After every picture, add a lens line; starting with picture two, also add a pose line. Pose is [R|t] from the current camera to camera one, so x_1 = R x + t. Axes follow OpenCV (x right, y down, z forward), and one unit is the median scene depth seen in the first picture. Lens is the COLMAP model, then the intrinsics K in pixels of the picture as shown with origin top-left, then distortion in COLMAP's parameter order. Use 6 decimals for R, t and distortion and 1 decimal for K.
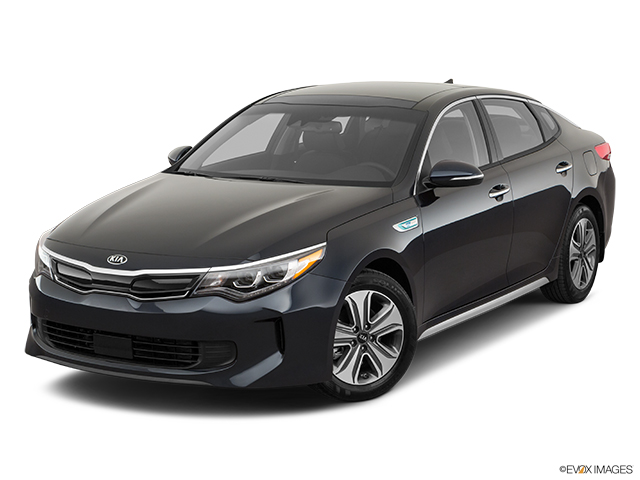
lens RADIAL K [[1144.5, 0, 321.3], [0, 1144.5, 240.6], [0, 0, 1]] dist [0.133980, 0.000000]
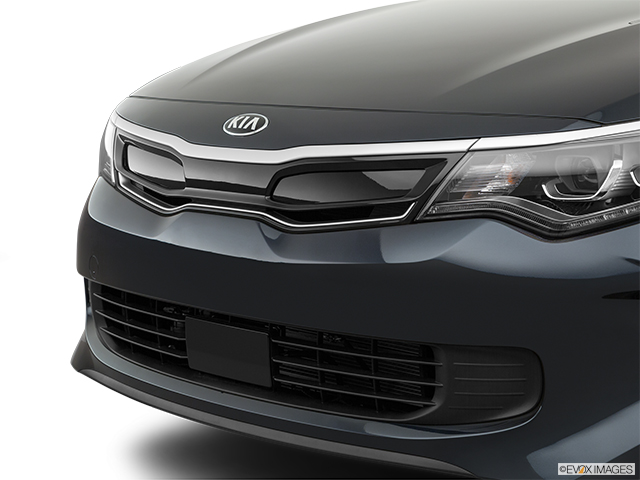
lens RADIAL K [[1566.9, 0, 319.6], [0, 1566.9, 240.2], [0, 0, 1]] dist [-0.081827, 0.000000]
pose [[0.956041, 0.029893, -0.291705, -0.001680], [-0.037187, 0.999118, -0.019490, 0.062798], [0.290865, 0.029481, 0.956310, 0.502569]]
